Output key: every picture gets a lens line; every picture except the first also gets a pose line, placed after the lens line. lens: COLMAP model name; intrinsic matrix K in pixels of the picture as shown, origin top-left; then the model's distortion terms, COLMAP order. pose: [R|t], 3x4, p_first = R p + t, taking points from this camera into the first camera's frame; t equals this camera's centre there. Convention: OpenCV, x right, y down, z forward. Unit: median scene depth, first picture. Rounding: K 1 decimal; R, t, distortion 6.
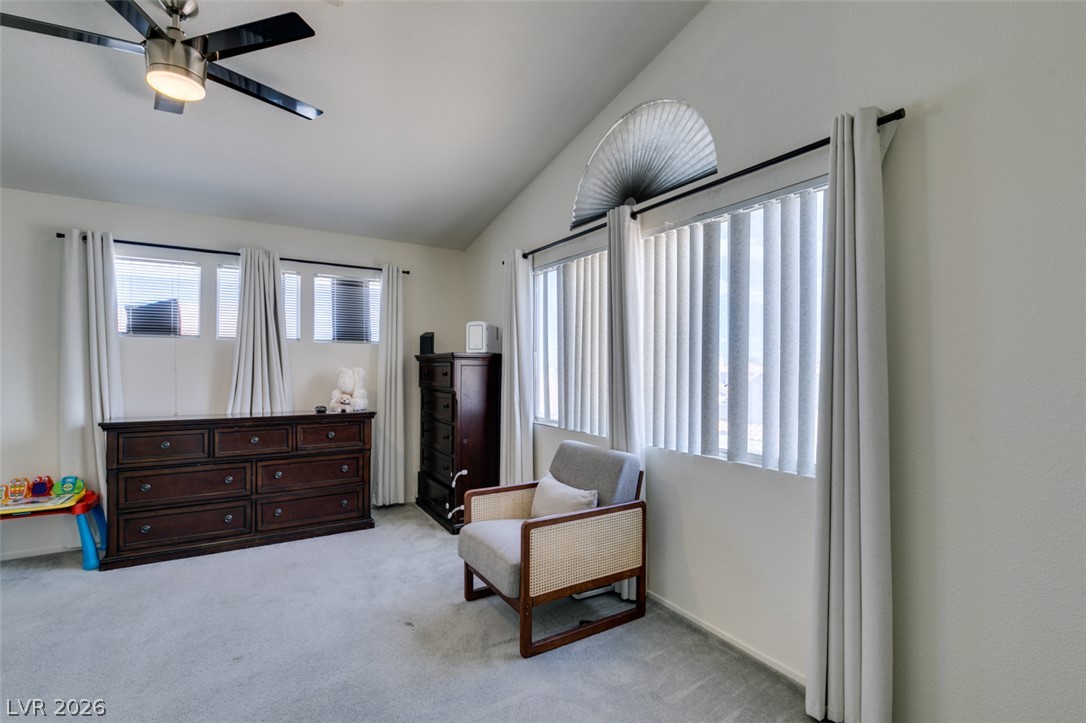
lens RADIAL K [[484.4, 0, 542.1], [0, 484.4, 364.3], [0, 0, 1]] dist [0.004460, -0.000256]
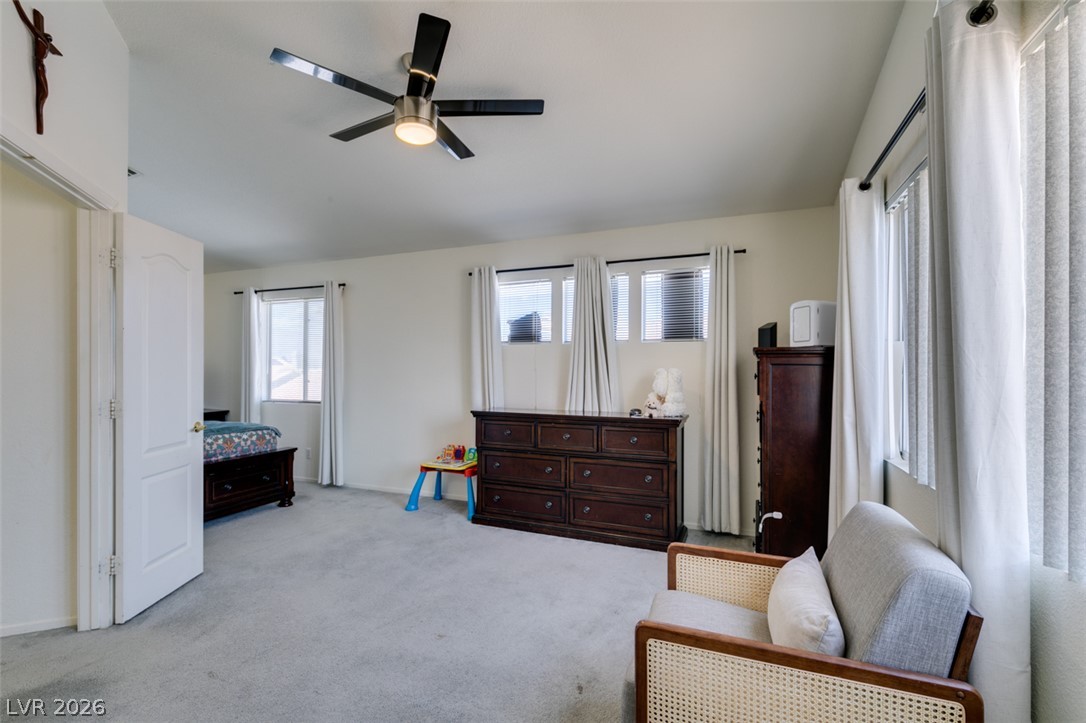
lens RADIAL K [[484.4, 0, 543.1], [0, 484.4, 364.3], [0, 0, 1]] dist [0.004460, -0.000256]
pose [[0.589099, -0.009491, -0.808005, 0.225847], [0.006827, 0.999954, -0.006768, 0.003981], [0.808032, -0.001529, 0.589137, 0.316497]]
